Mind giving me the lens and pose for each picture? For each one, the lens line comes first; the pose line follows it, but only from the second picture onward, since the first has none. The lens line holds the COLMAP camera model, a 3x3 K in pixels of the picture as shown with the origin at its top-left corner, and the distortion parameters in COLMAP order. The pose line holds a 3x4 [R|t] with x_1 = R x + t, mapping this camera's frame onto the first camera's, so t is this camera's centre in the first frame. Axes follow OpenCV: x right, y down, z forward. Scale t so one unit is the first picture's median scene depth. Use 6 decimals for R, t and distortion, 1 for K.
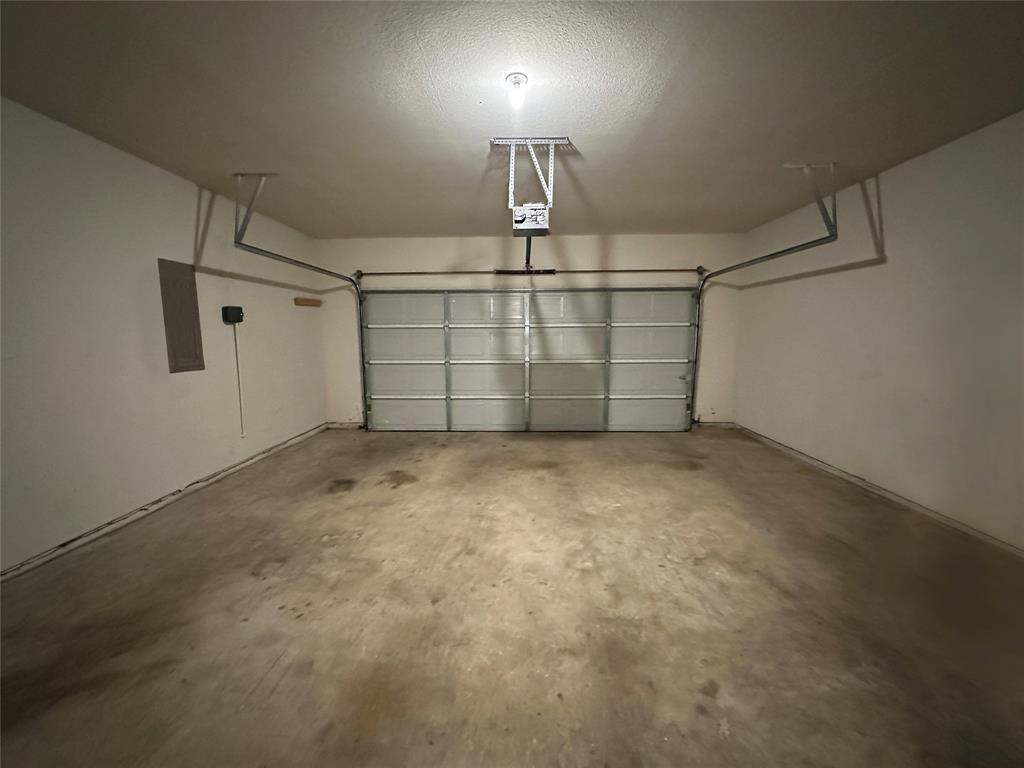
lens RADIAL K [[408.1, 0, 510.7], [0, 408.1, 381.7], [0, 0, 1]] dist [-0.001034, -0.000054]
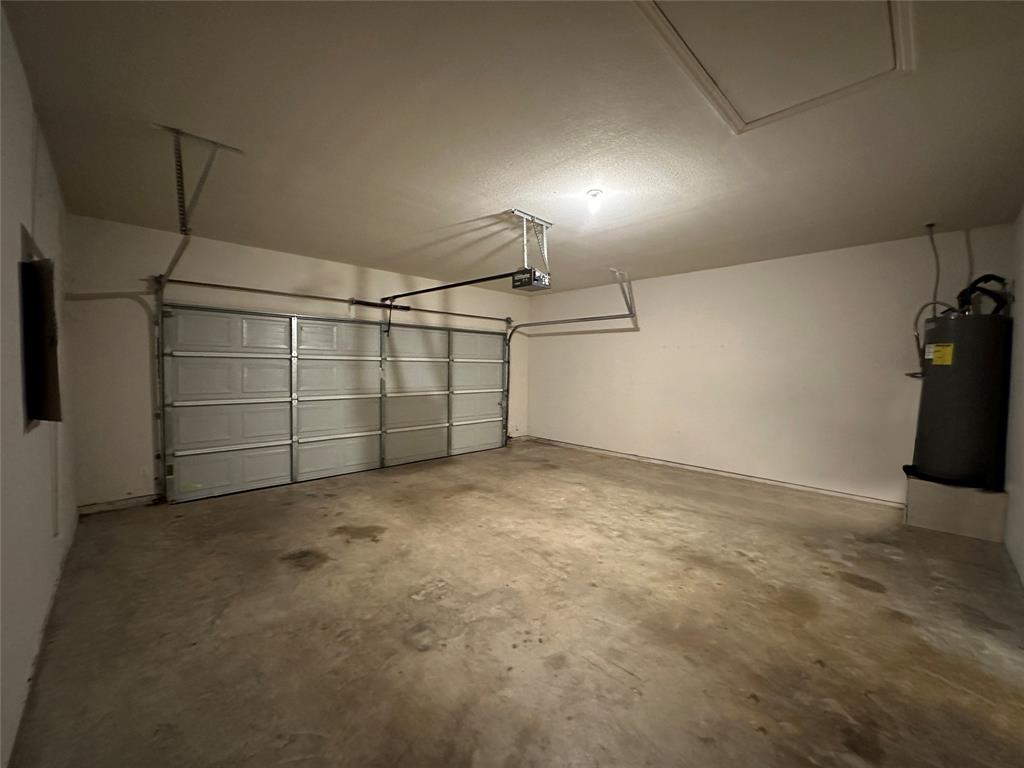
lens RADIAL K [[408.1, 0, 510.7], [0, 408.1, 381.7], [0, 0, 1]] dist [-0.001034, -0.000054]
pose [[0.702254, -0.013000, 0.711807, -0.657444], [0.070529, 0.996185, -0.051389, -0.014639], [-0.708424, 0.086291, 0.700492, 0.140002]]
